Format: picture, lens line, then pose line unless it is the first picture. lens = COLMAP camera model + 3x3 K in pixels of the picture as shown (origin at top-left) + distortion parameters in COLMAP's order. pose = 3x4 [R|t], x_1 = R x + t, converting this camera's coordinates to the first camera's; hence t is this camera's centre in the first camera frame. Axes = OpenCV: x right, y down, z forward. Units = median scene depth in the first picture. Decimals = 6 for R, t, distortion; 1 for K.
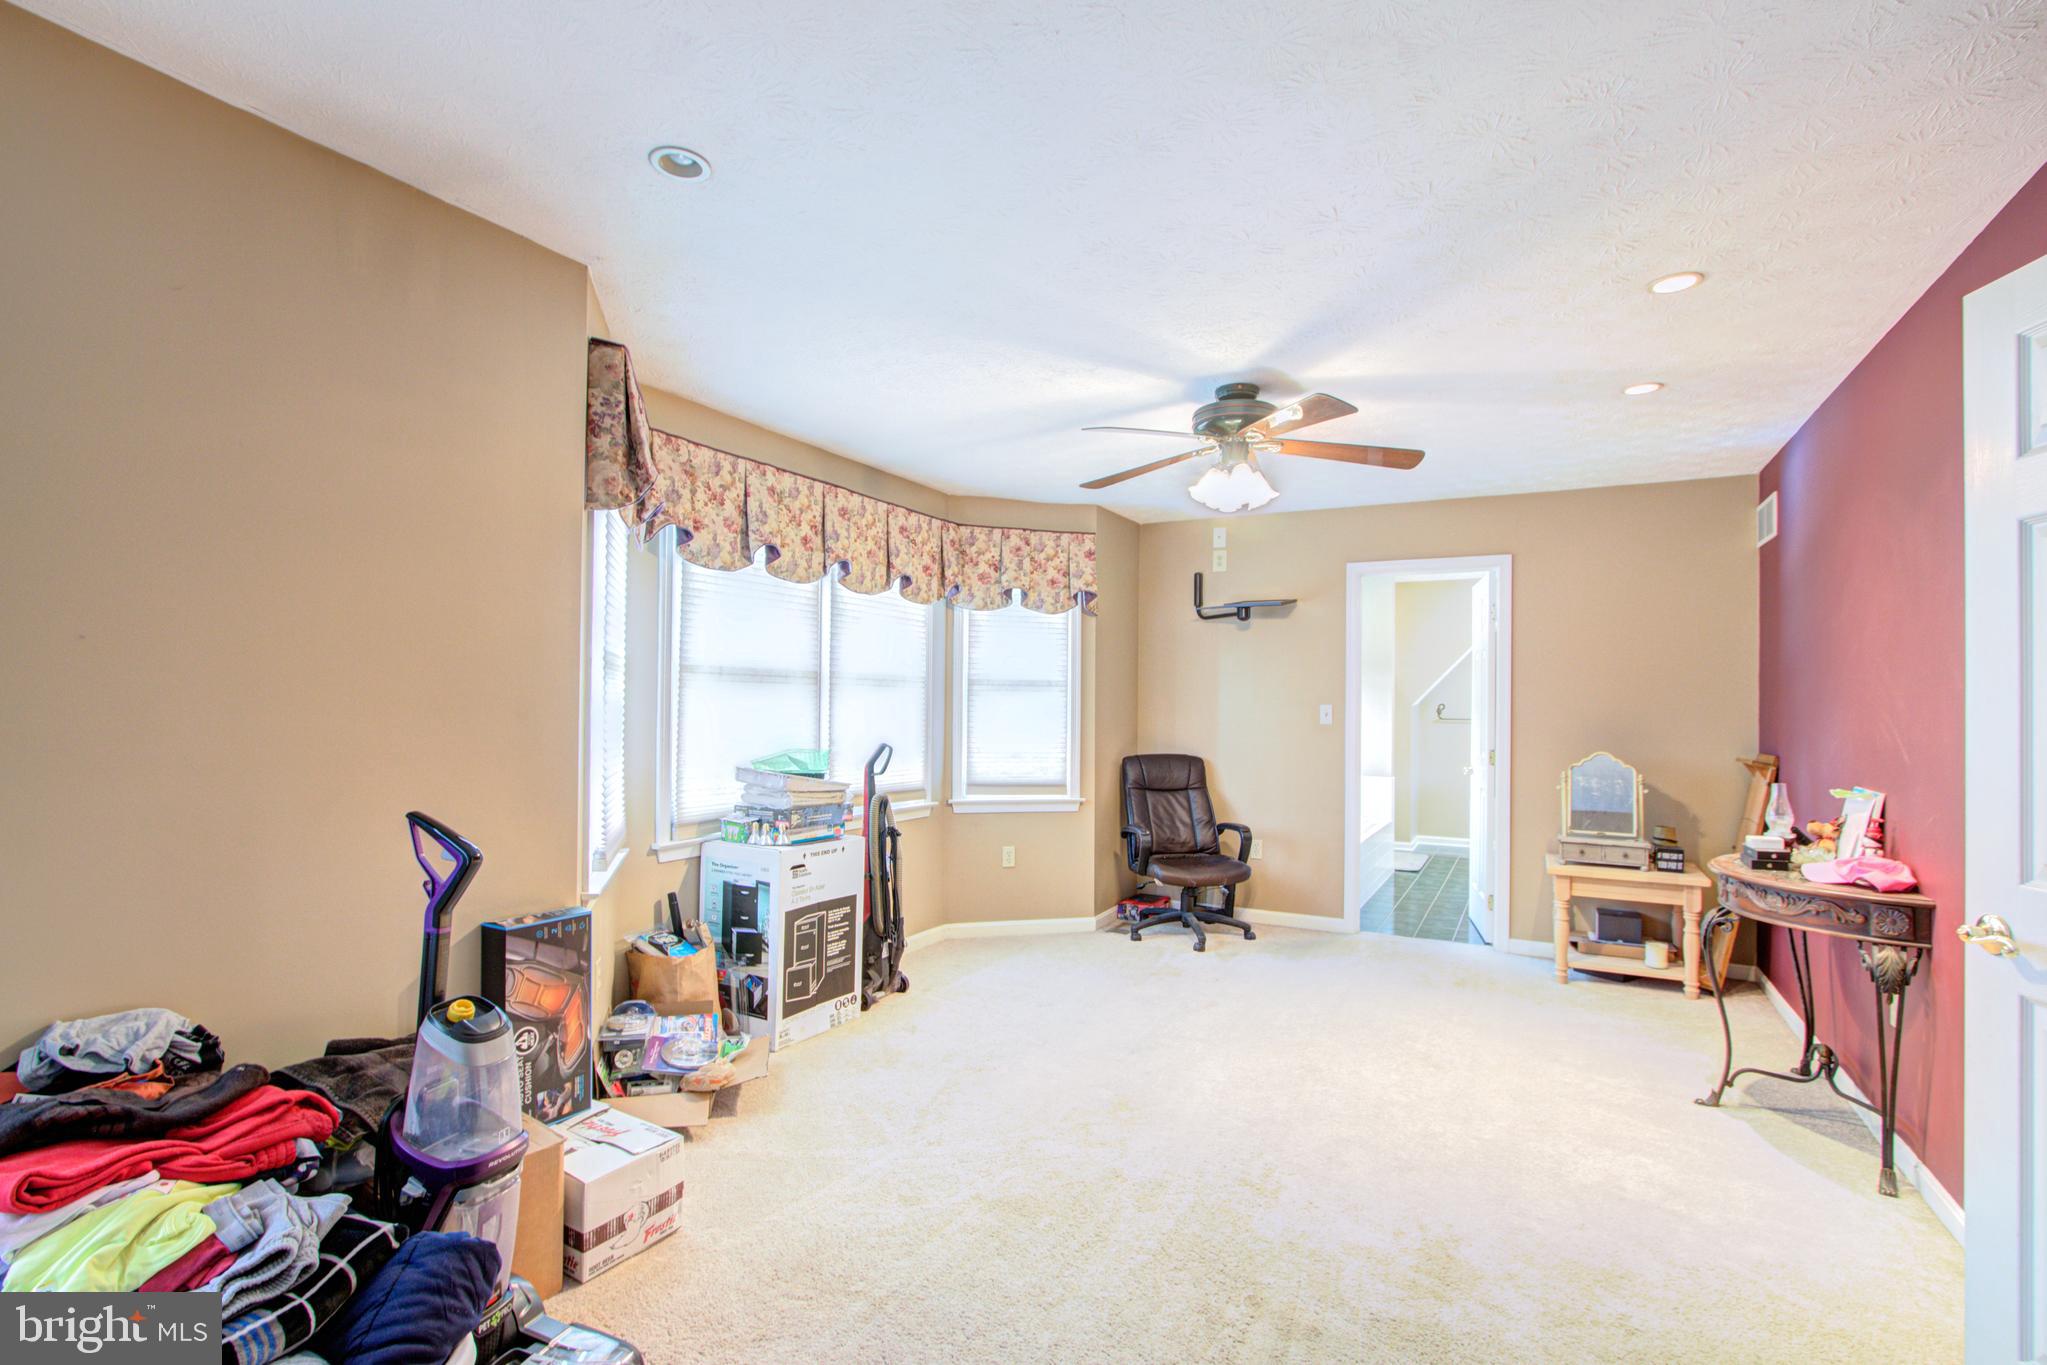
lens RADIAL K [[934.7, 0, 1019.9], [0, 934.7, 686.0], [0, 0, 1]] dist [-0.017810, 0.002740]
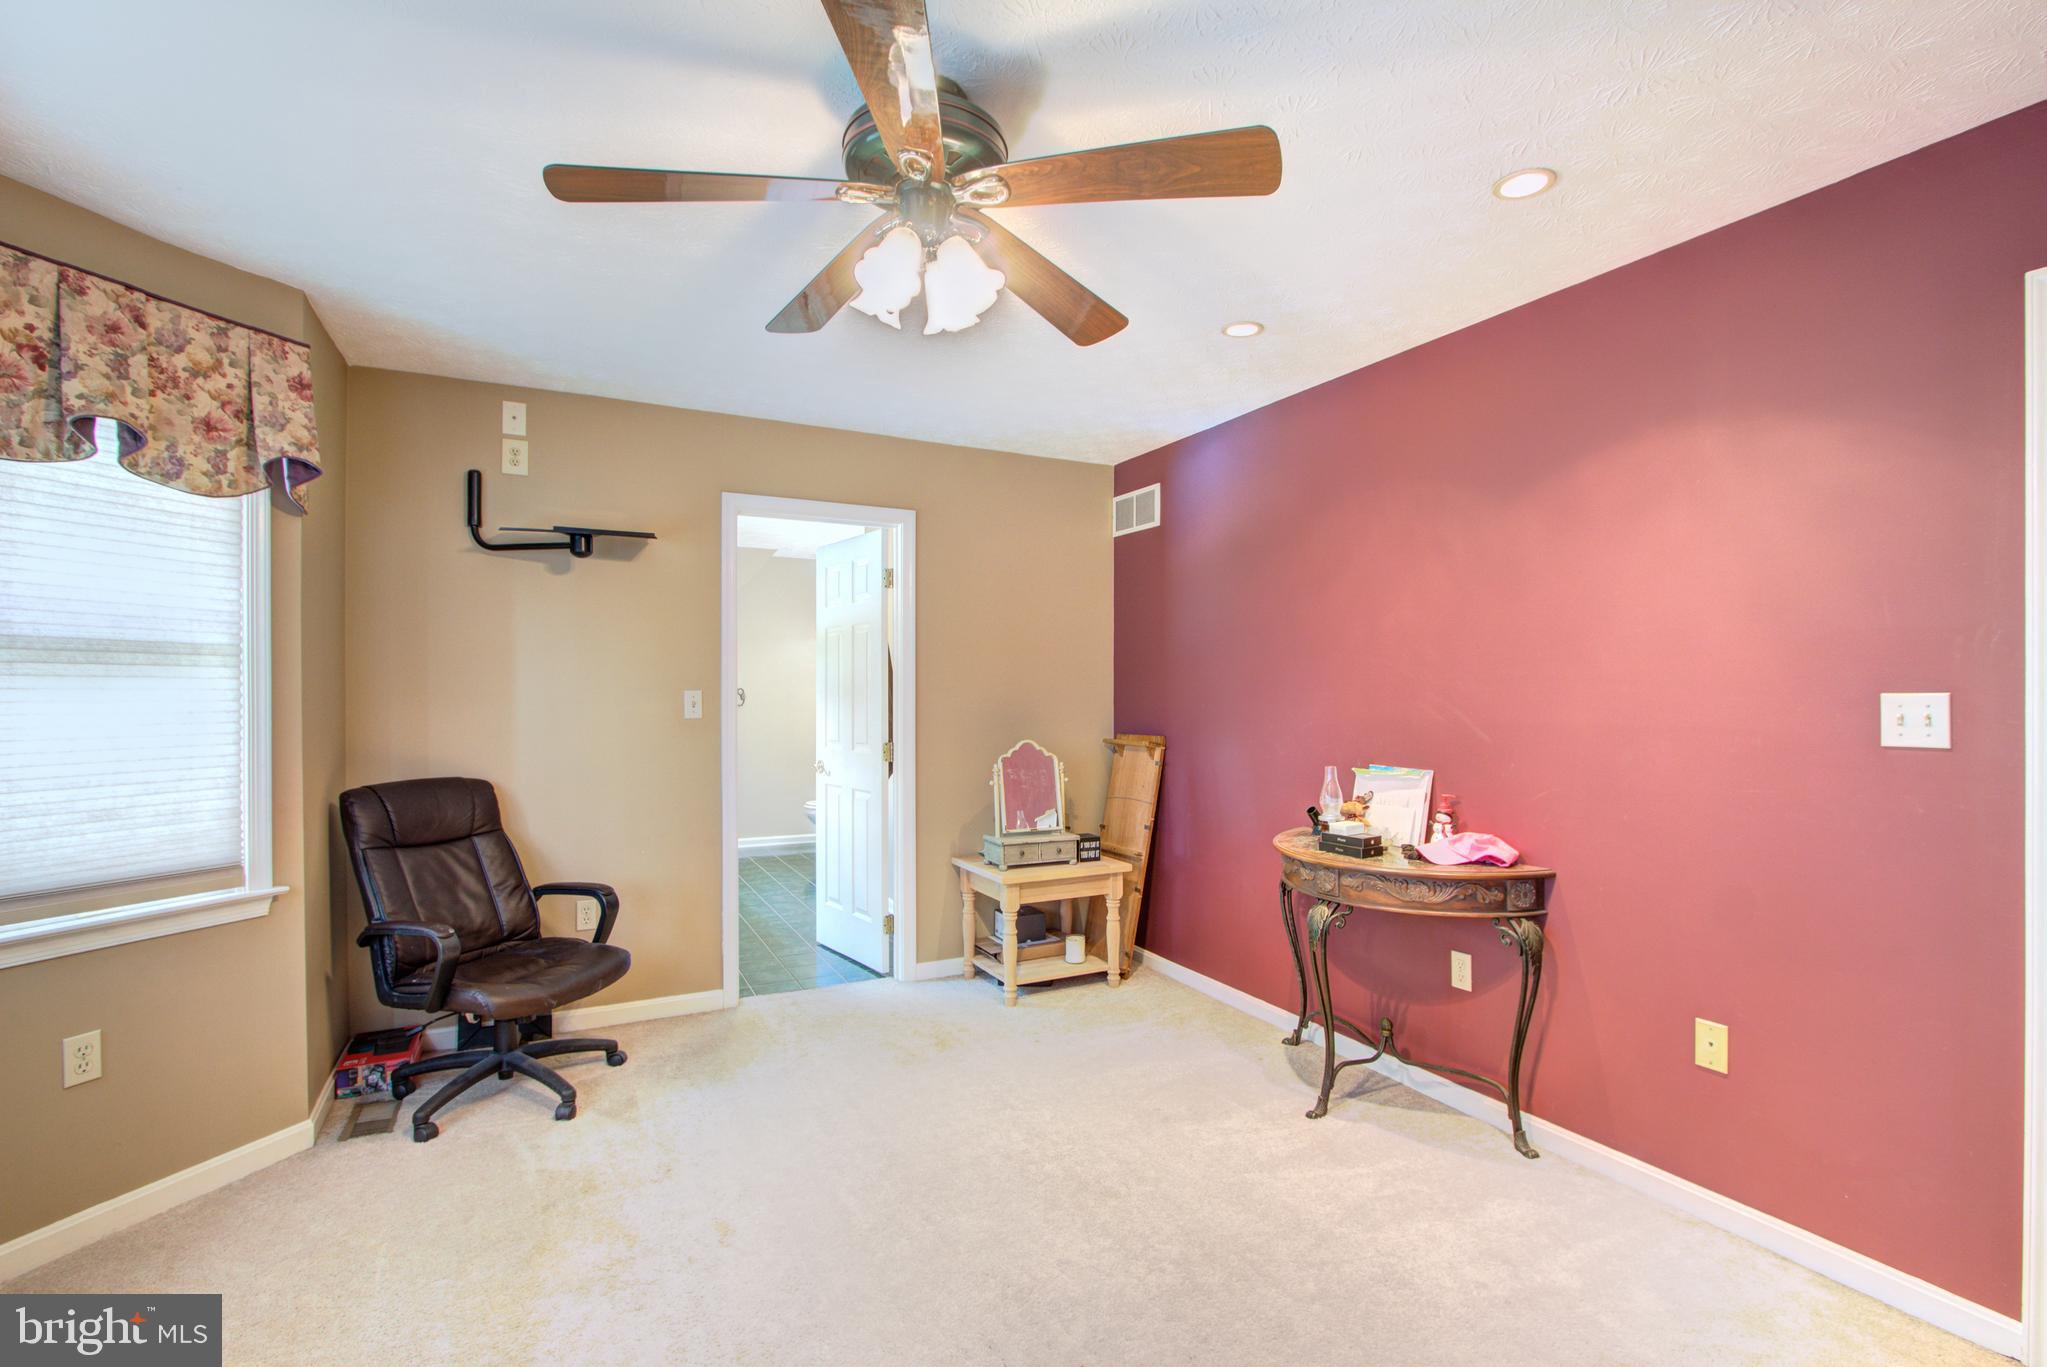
lens RADIAL K [[934.7, 0, 1030.2], [0, 934.7, 690.3], [0, 0, 1]] dist [-0.017810, 0.002740]
pose [[0.560910, -0.007949, 0.827838, -0.112963], [-0.010622, 0.999802, 0.016798, 0.005769], [-0.827808, -0.018215, 0.560715, 0.416066]]
